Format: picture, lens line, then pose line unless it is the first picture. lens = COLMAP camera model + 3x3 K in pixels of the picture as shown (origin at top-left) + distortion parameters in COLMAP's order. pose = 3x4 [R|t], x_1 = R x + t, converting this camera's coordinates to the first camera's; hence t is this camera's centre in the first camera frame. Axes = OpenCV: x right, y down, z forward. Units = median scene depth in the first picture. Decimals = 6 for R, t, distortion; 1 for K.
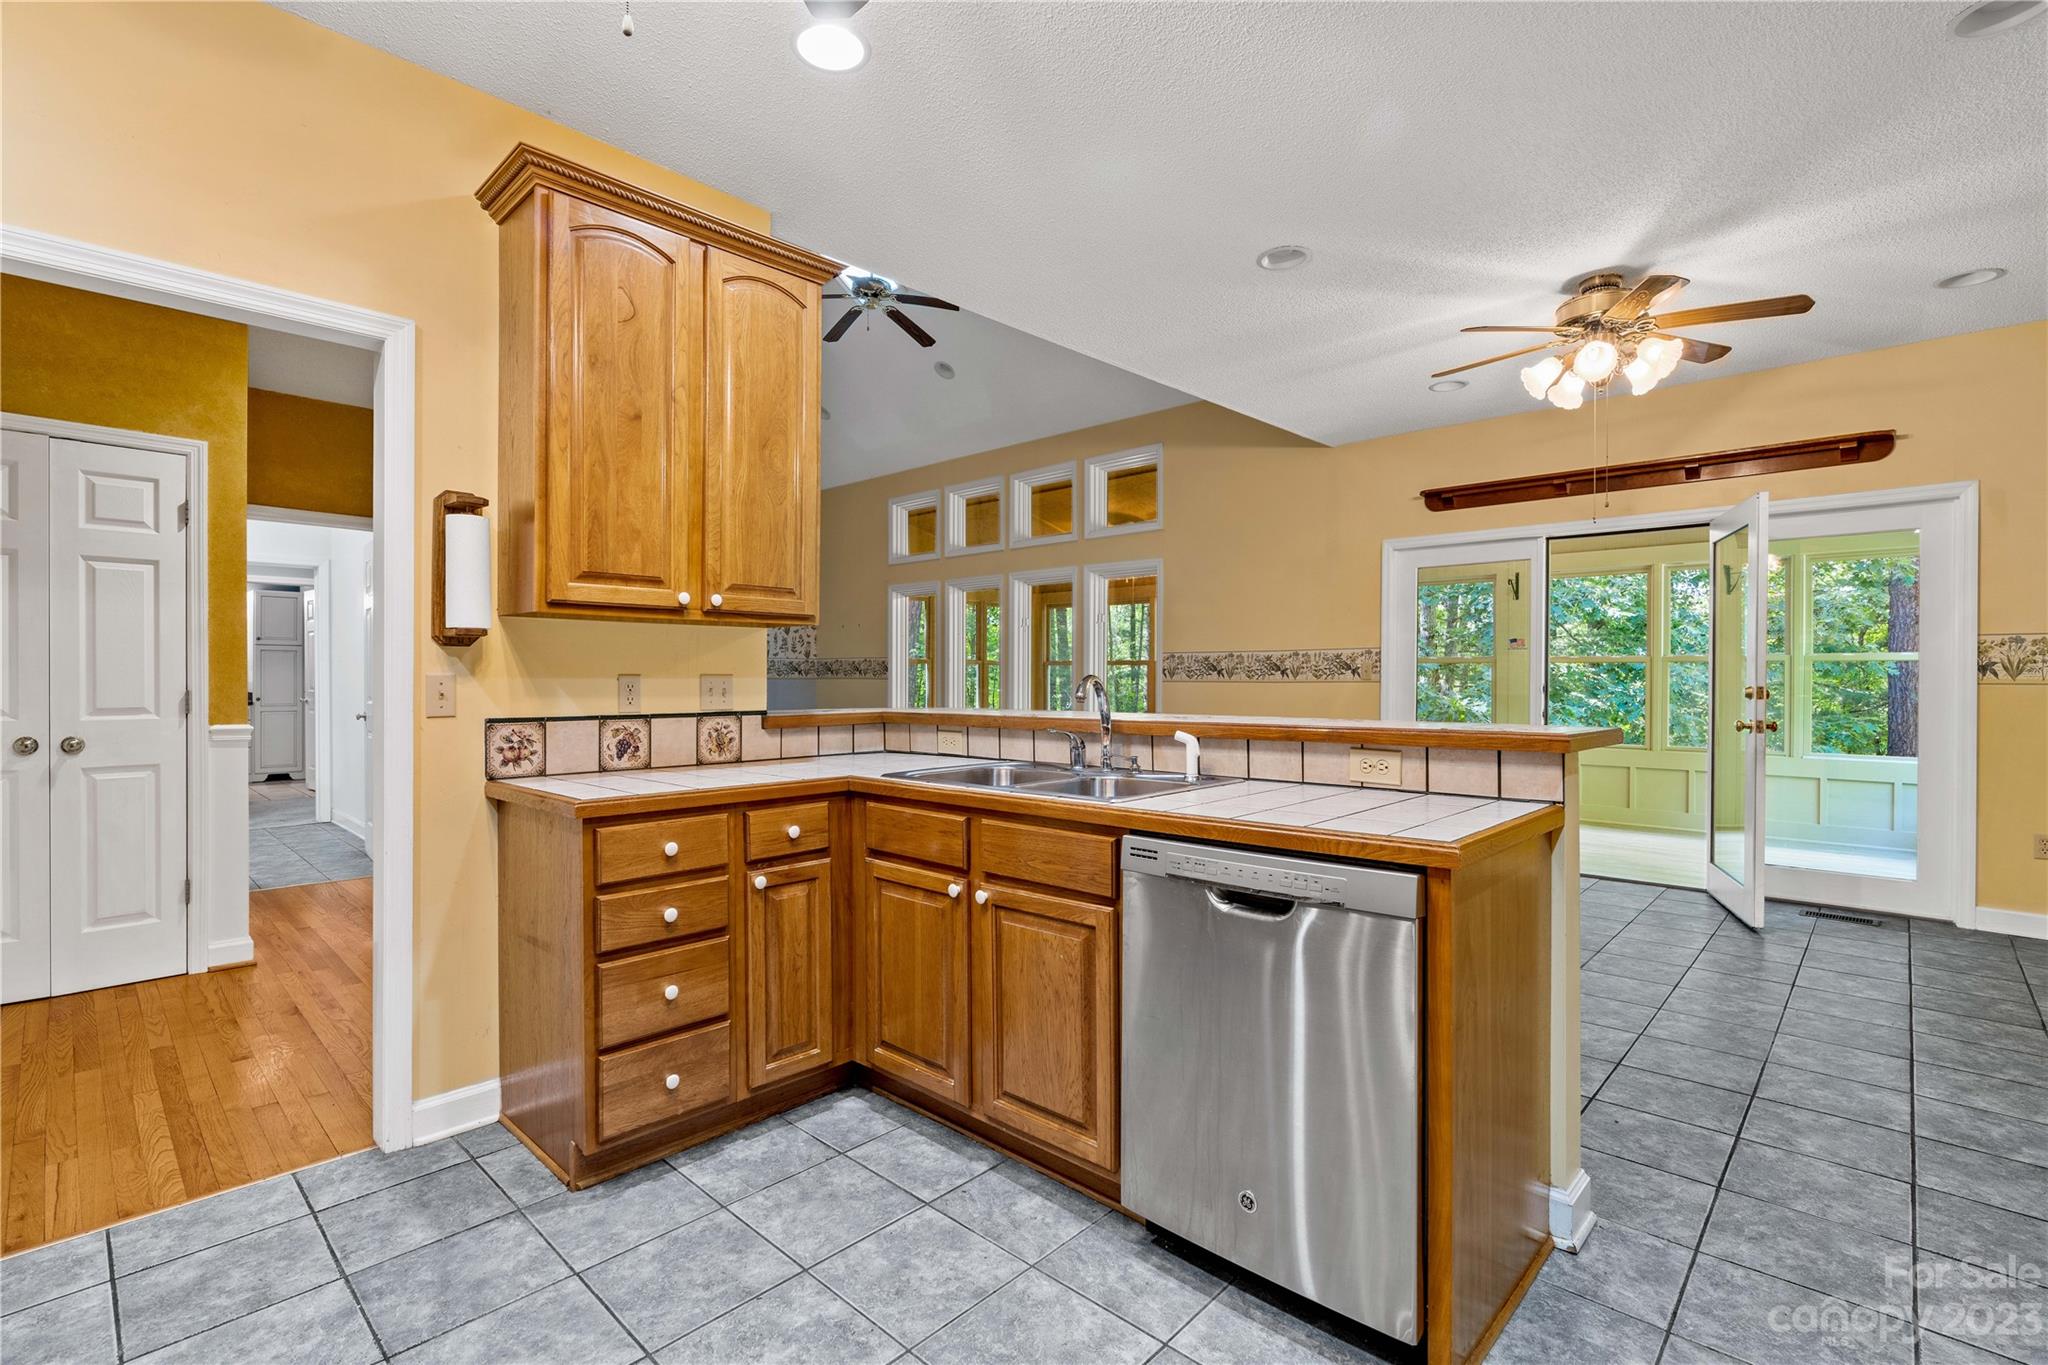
lens RADIAL K [[936.9, 0, 1022.0], [0, 936.9, 670.7], [0, 0, 1]] dist [-0.001555, 0.000590]
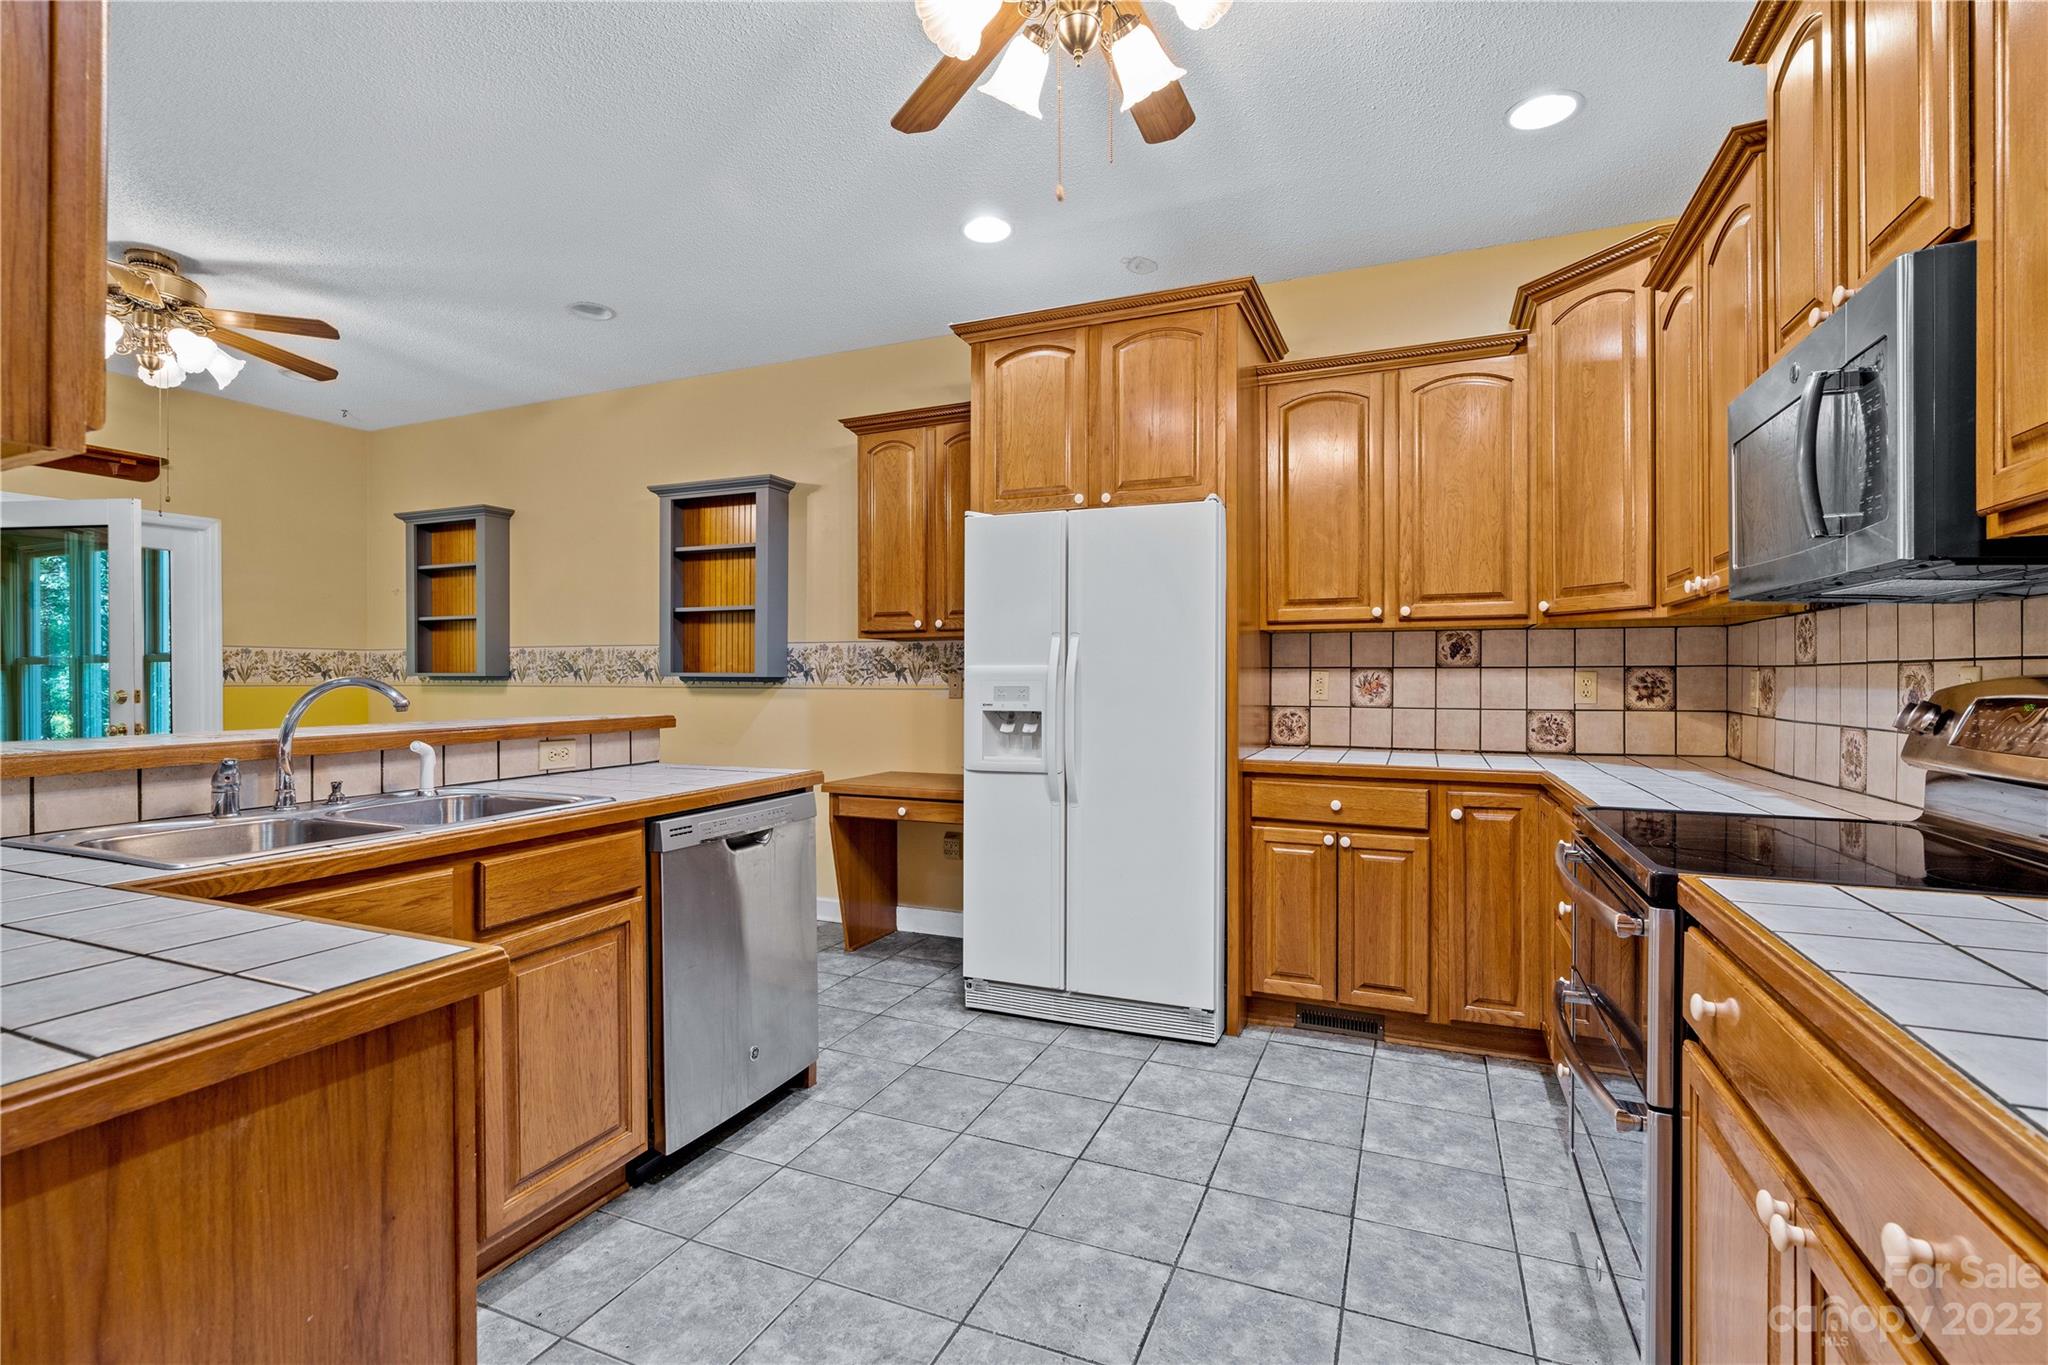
lens RADIAL K [[936.9, 0, 1022.0], [0, 936.9, 670.7], [0, 0, 1]] dist [-0.001555, 0.000590]
pose [[-0.350831, 0.008668, 0.936399, -0.860392], [-0.002783, 0.999943, -0.010299, 0.006678], [-0.936435, -0.006219, -0.350787, 0.795519]]
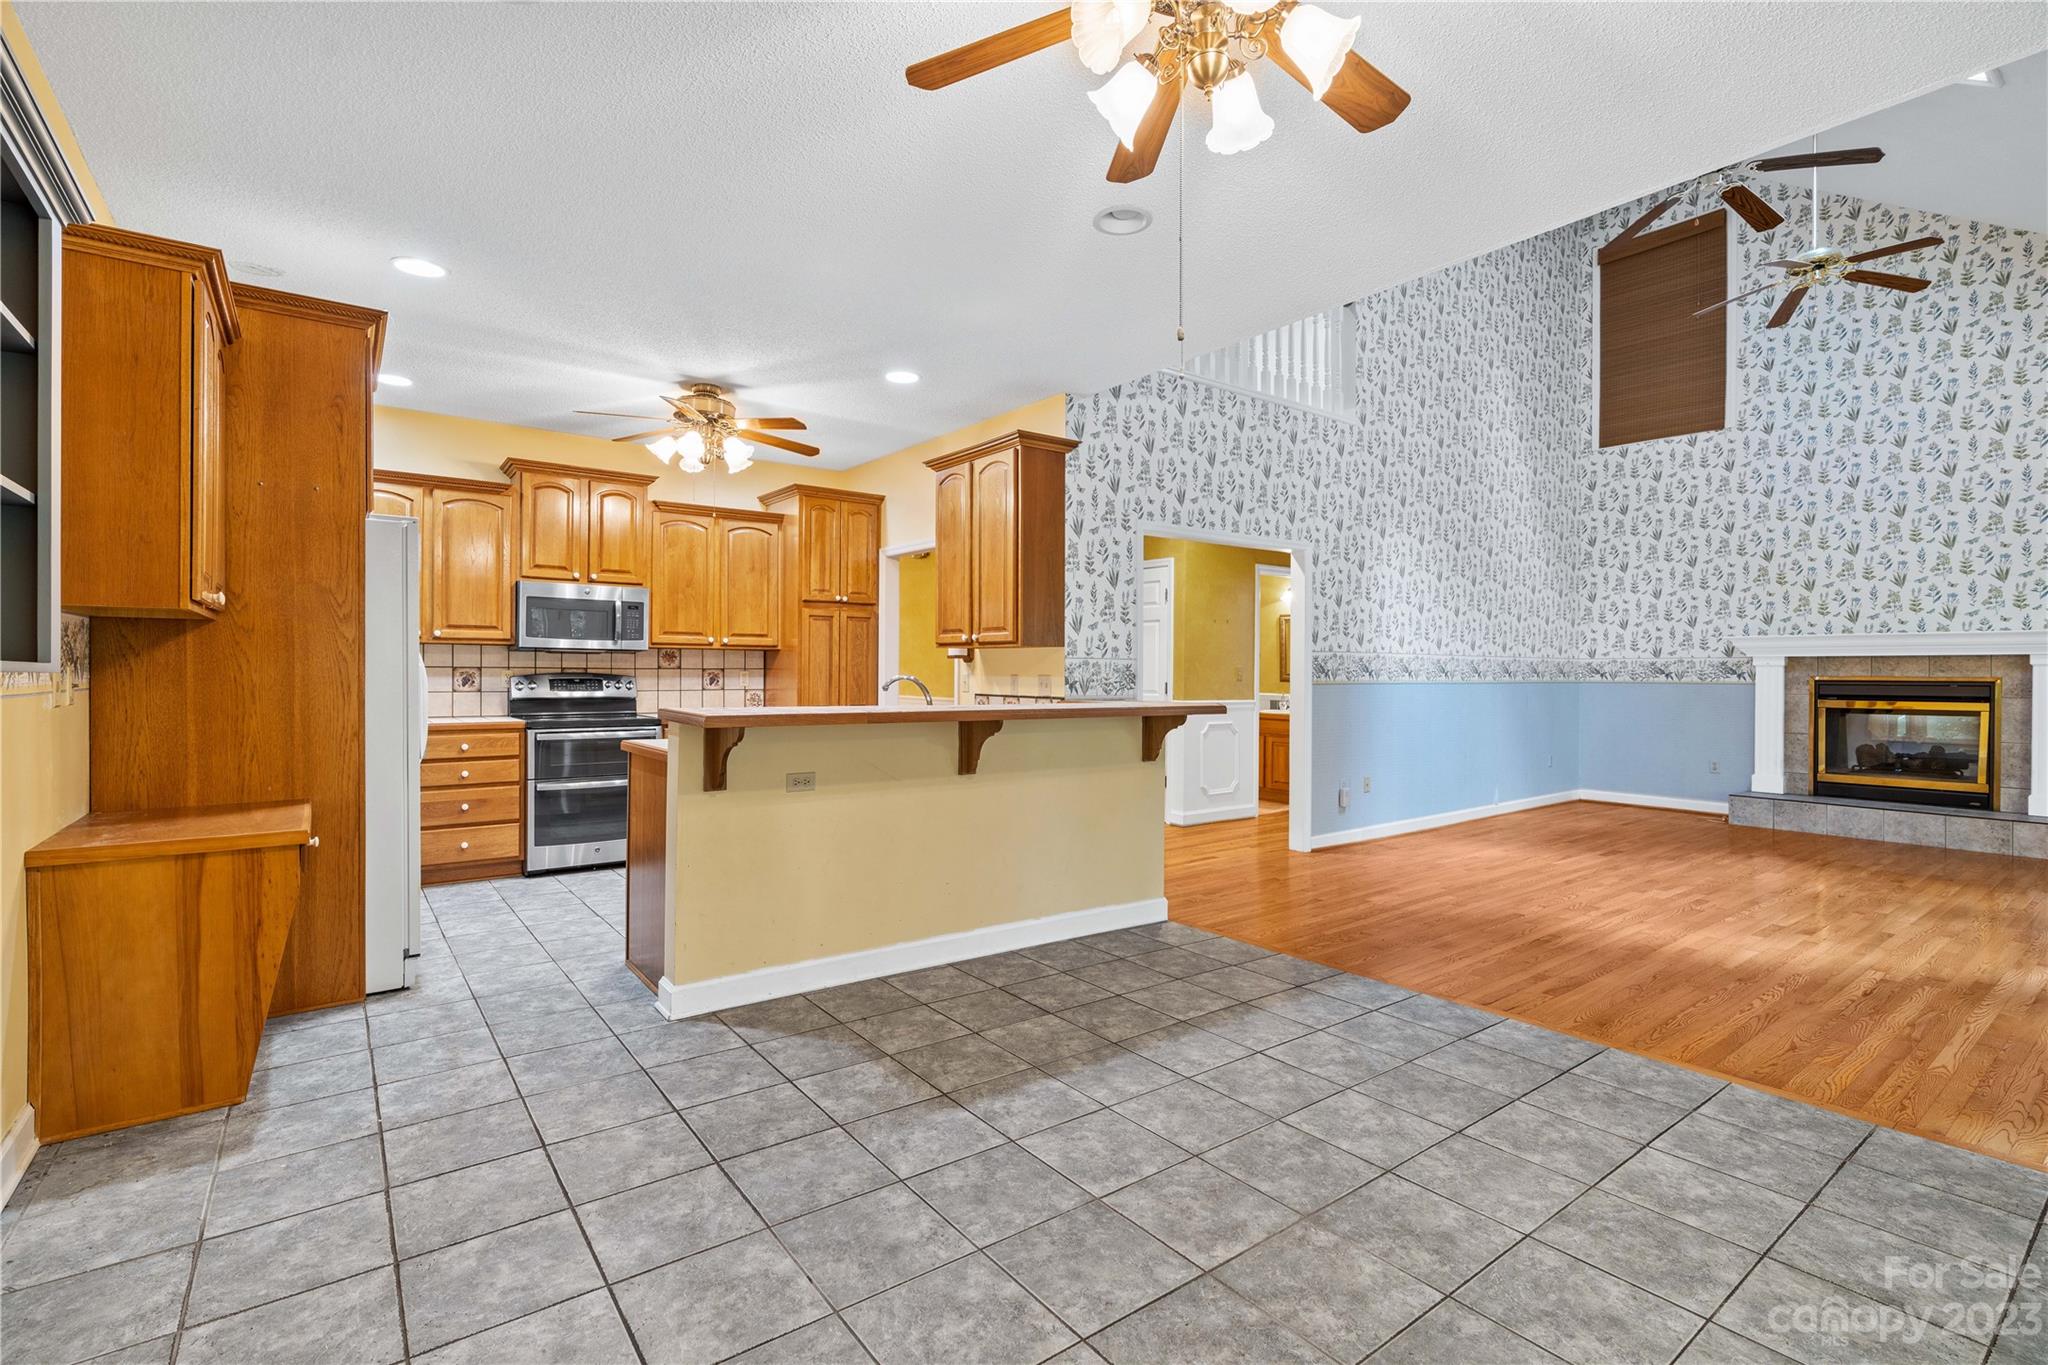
lens RADIAL K [[936.9, 0, 1022.0], [0, 936.9, 670.7], [0, 0, 1]] dist [-0.001555, 0.000590]
pose [[-0.169409, -0.002266, -0.985543, 1.749908], [0.000191, 0.999997, -0.002332, -0.000013], [0.985546, -0.000584, -0.169408, 1.568939]]
